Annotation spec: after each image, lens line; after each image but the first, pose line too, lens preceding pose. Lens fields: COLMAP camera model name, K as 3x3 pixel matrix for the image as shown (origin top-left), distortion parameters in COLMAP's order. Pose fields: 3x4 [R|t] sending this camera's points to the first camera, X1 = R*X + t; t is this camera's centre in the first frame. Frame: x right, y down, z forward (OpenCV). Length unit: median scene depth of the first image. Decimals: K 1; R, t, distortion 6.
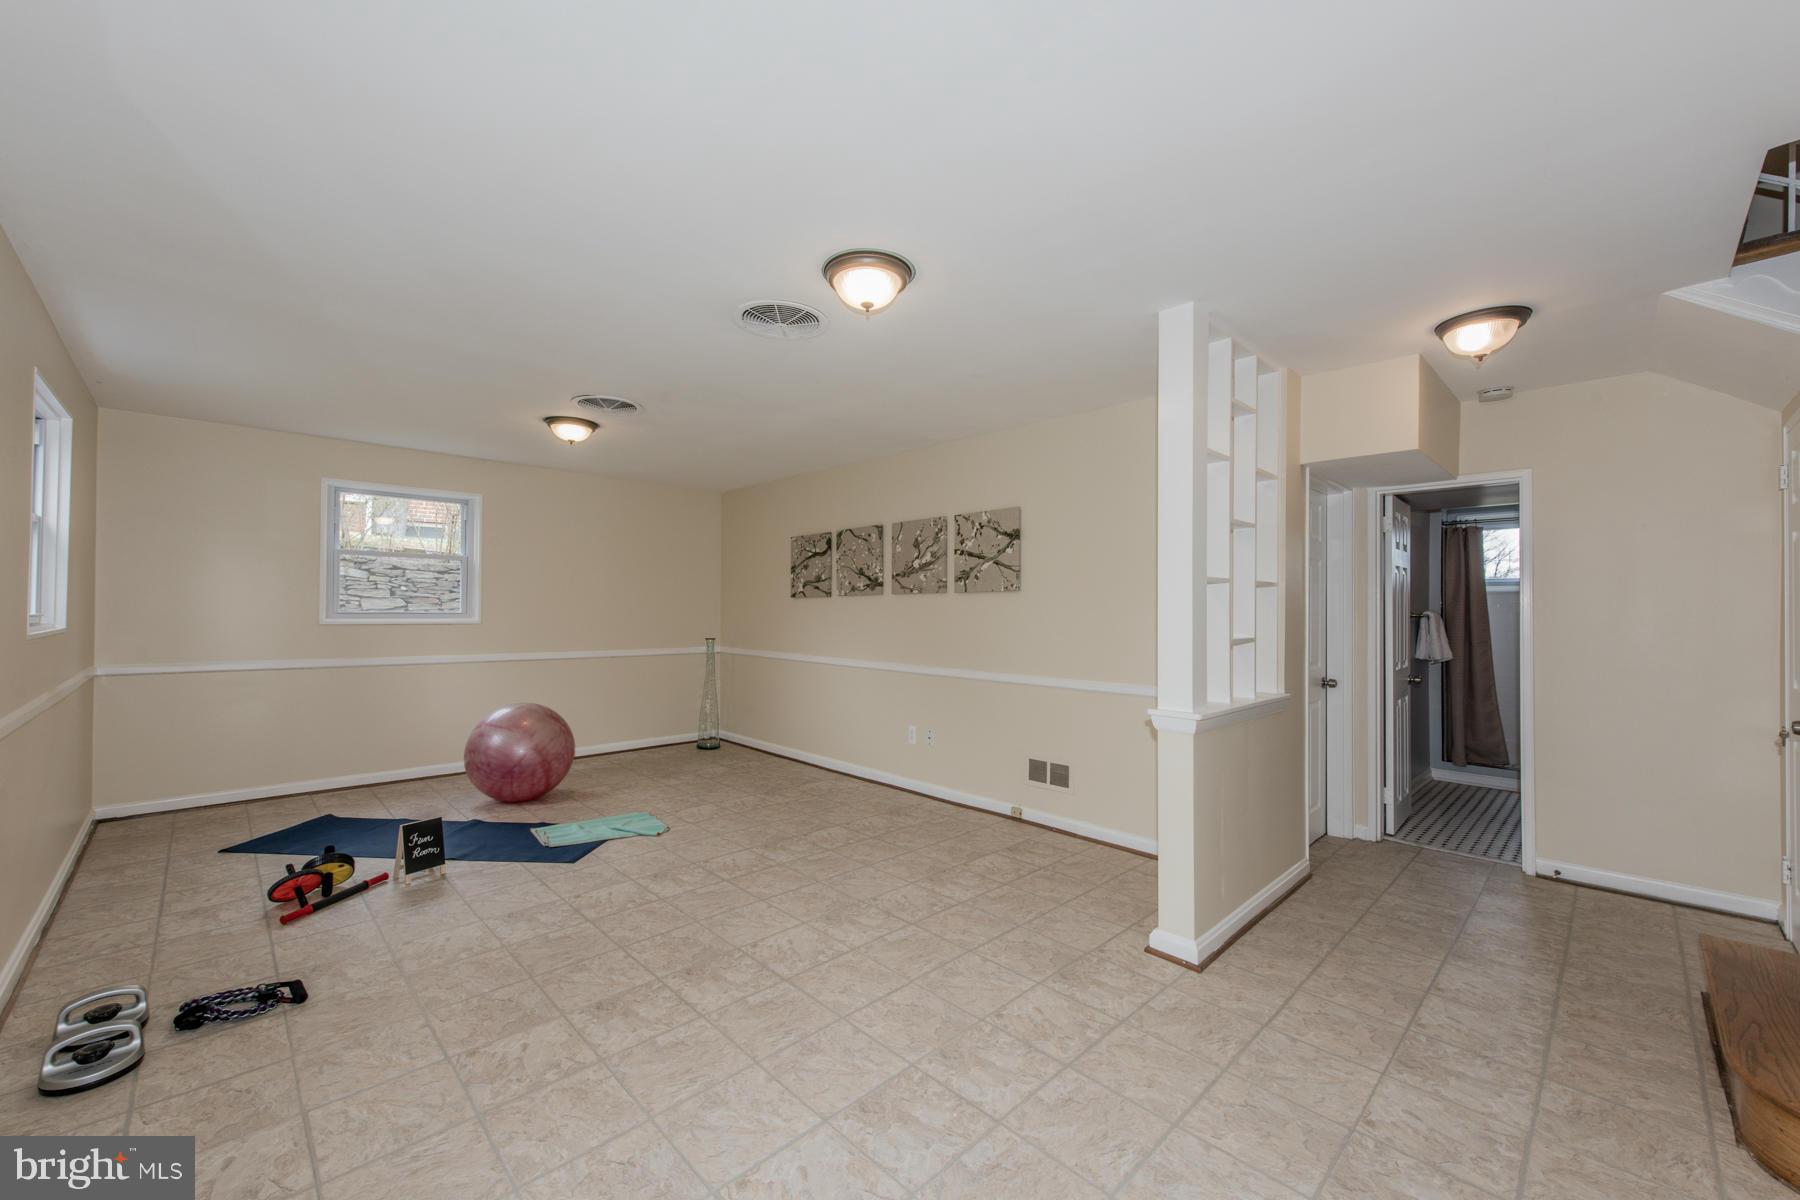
lens RADIAL K [[707.7, 0, 912.4], [0, 707.7, 606.4], [0, 0, 1]] dist [0.003652, 0.000331]
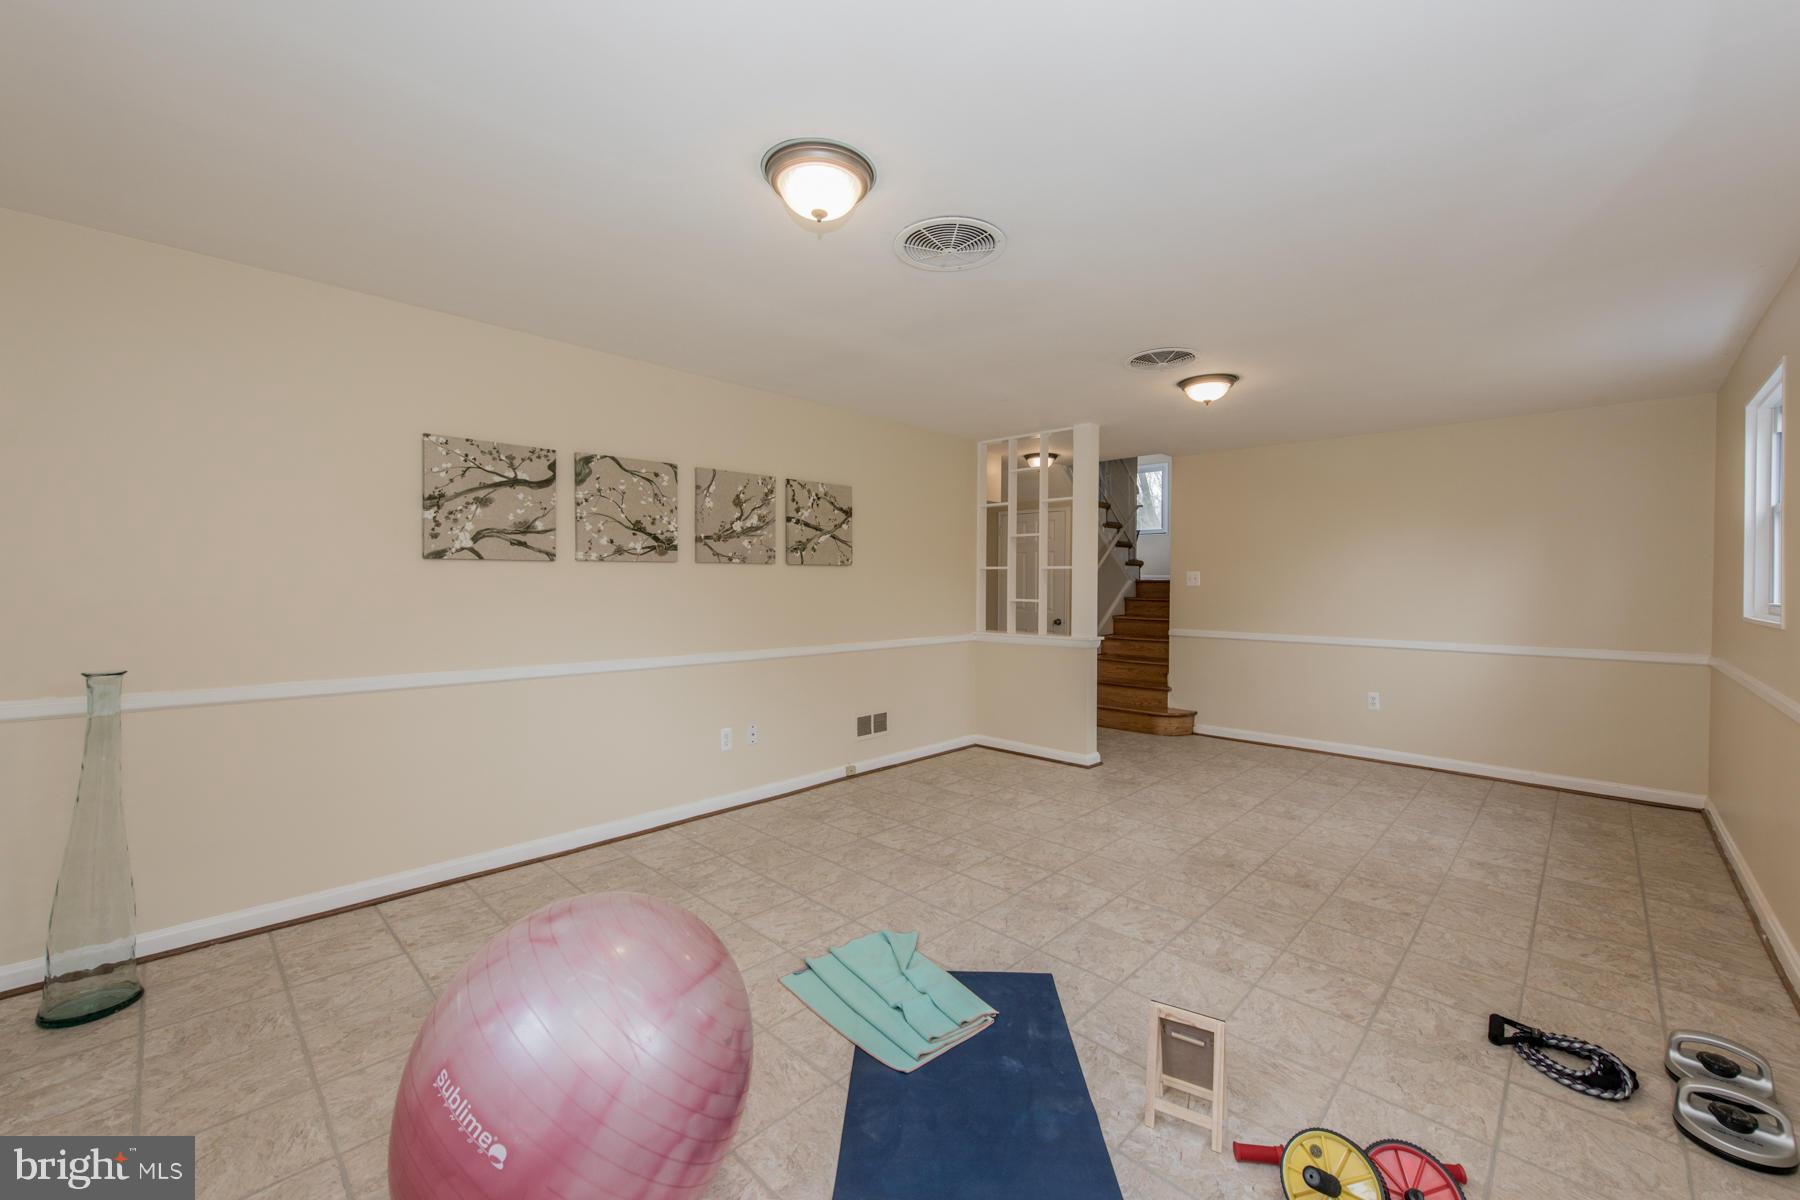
lens RADIAL K [[720.5, 0, 900.2], [0, 720.5, 579.8], [0, 0, 1]] dist [0.022948, -0.000422]
pose [[-0.030656, -0.007275, 0.999504, -0.874250], [-0.014285, 0.999875, 0.006839, -0.007686], [-0.999428, -0.014069, -0.030756, 0.885773]]
